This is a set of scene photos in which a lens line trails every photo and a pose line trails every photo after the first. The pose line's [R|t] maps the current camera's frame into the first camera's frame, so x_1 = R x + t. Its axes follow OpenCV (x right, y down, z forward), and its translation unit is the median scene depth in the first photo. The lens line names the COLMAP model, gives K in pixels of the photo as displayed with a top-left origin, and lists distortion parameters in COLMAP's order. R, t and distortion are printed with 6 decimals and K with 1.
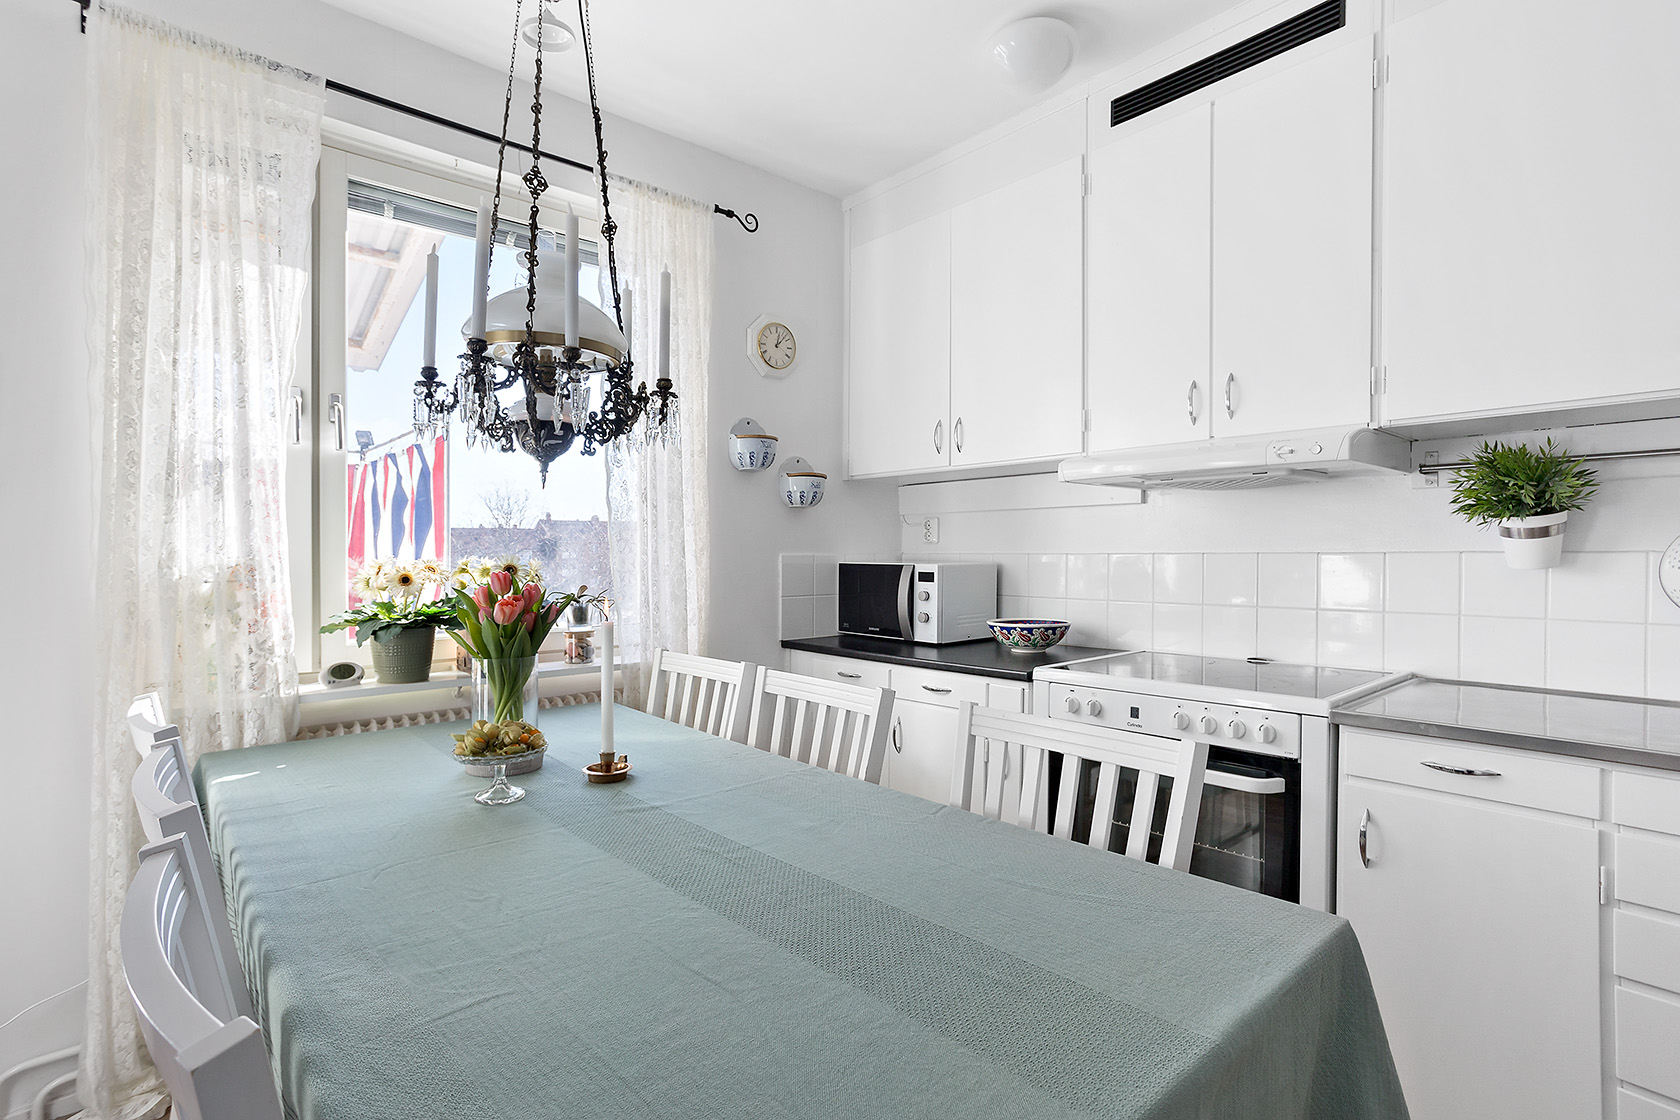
lens RADIAL K [[798.4, 0, 843.9], [0, 798.4, 555.8], [0, 0, 1]] dist [-0.010874, 0.000776]
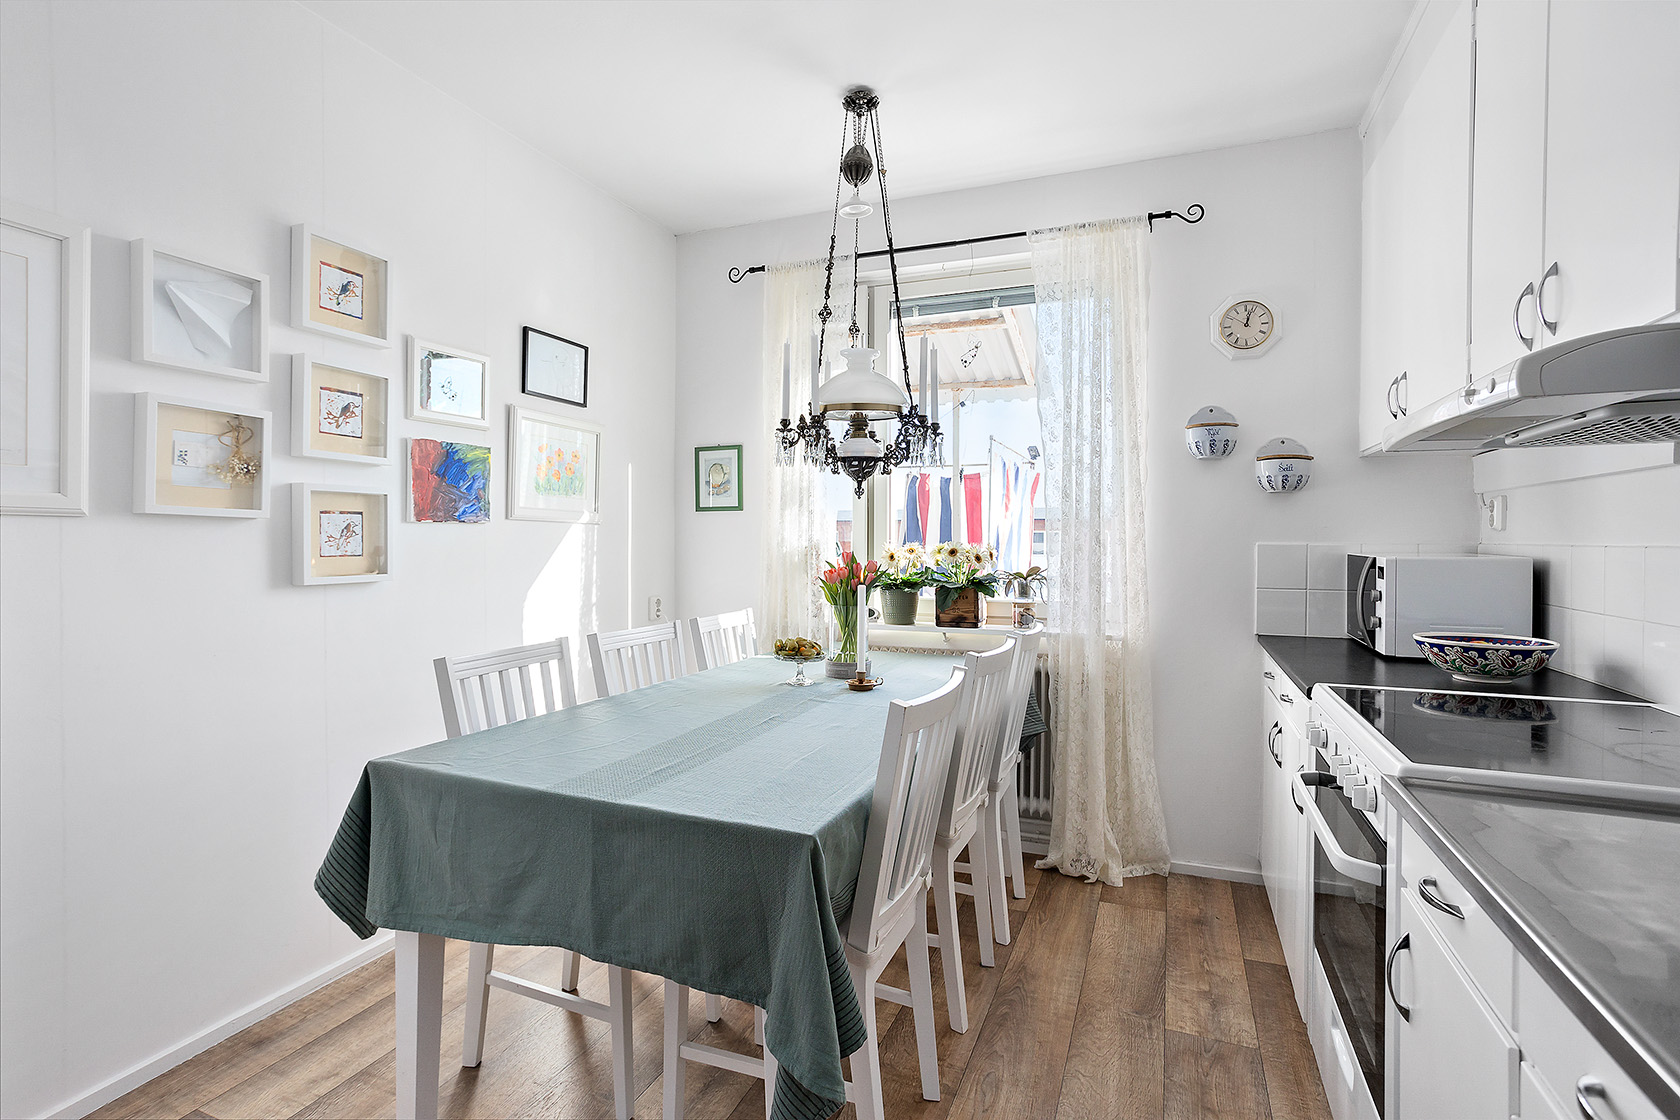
lens RADIAL K [[798.4, 0, 842.3], [0, 798.4, 547.2], [0, 0, 1]] dist [-0.010874, 0.000776]
pose [[0.449465, 0.013833, -0.893191, 0.616805], [-0.010851, 0.999891, 0.010025, -0.002582], [0.893232, 0.005186, 0.449567, 0.163455]]
